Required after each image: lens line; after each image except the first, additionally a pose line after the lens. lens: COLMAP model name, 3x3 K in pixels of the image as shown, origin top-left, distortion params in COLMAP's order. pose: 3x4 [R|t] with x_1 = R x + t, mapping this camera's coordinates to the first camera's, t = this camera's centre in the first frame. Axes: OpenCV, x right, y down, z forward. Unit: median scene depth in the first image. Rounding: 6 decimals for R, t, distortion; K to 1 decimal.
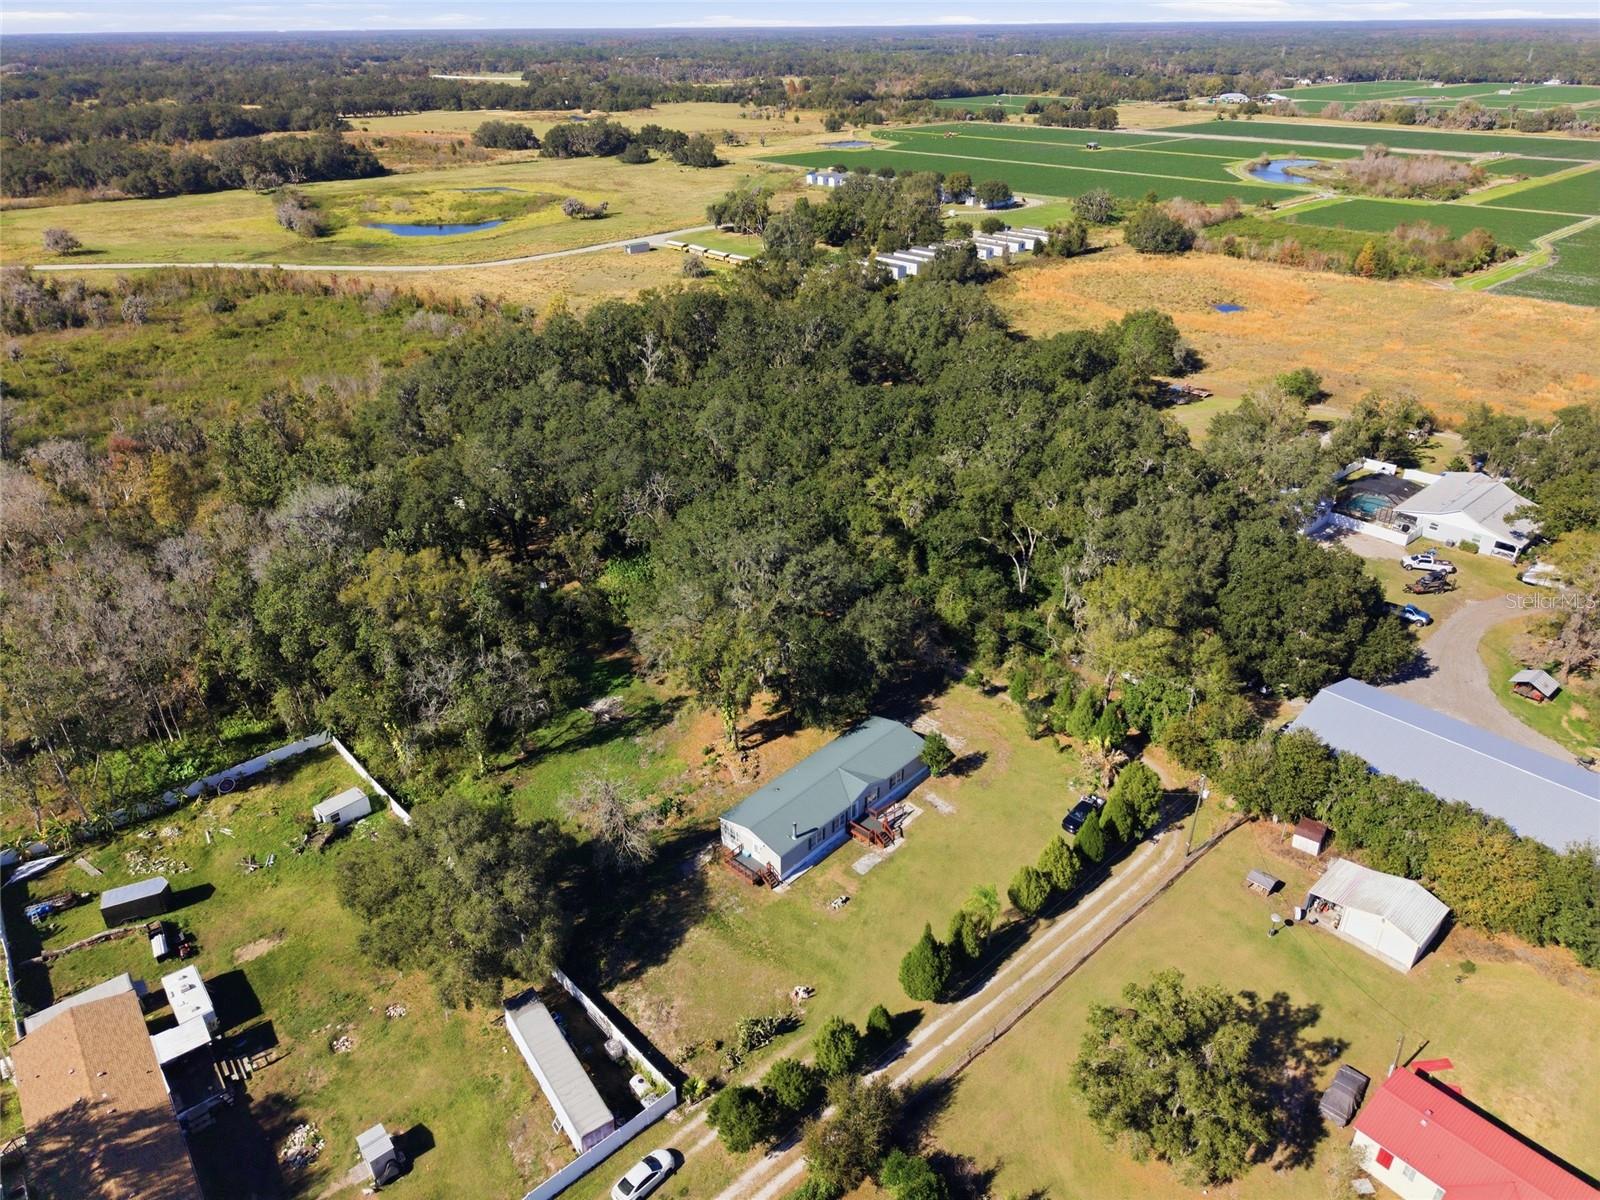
lens RADIAL K [[1091.9, 0, 799.6], [0, 1091.9, 594.7], [0, 0, 1]] dist [0.018042, -0.018349]
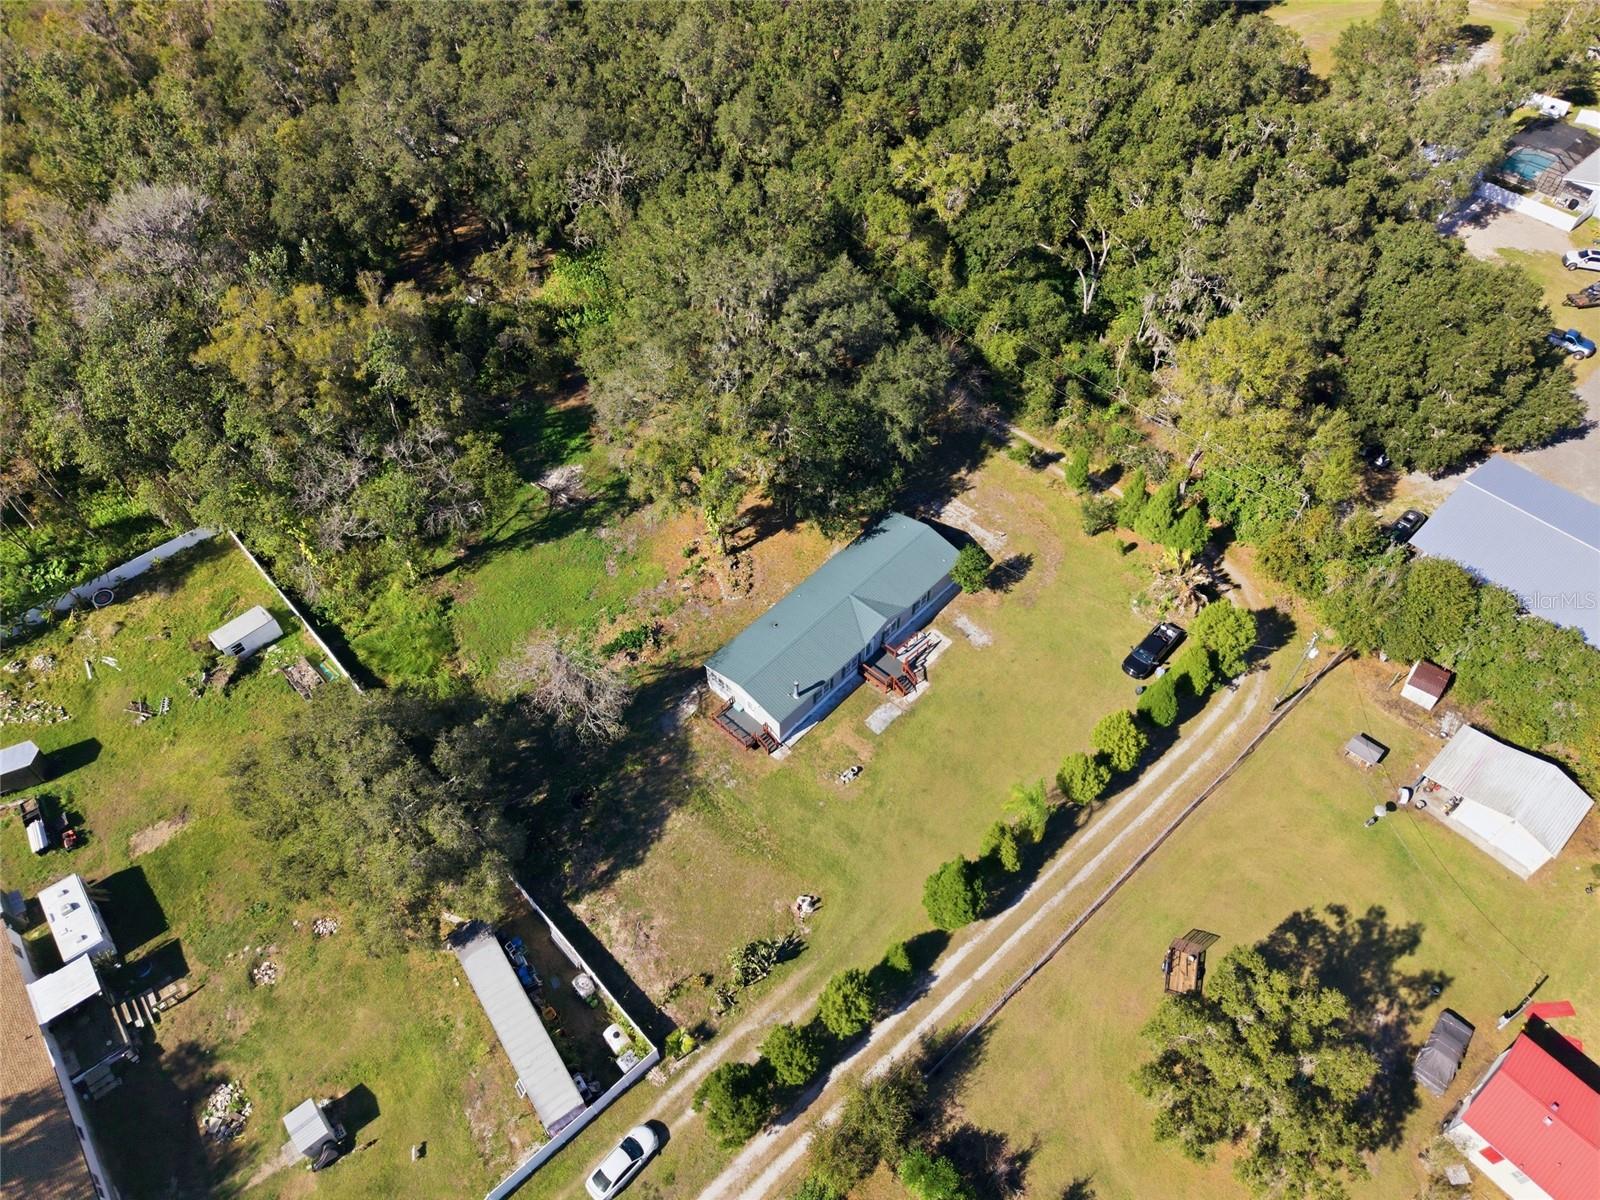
lens RADIAL K [[1091.9, 0, 803.0], [0, 1091.9, 615.1], [0, 0, 1]] dist [0.018042, -0.018349]
pose [[0.999997, -0.001377, 0.001914, -0.001081], [0.000551, 0.925639, 0.378407, -0.127819], [-0.002293, -0.378405, 0.925637, 0.242890]]
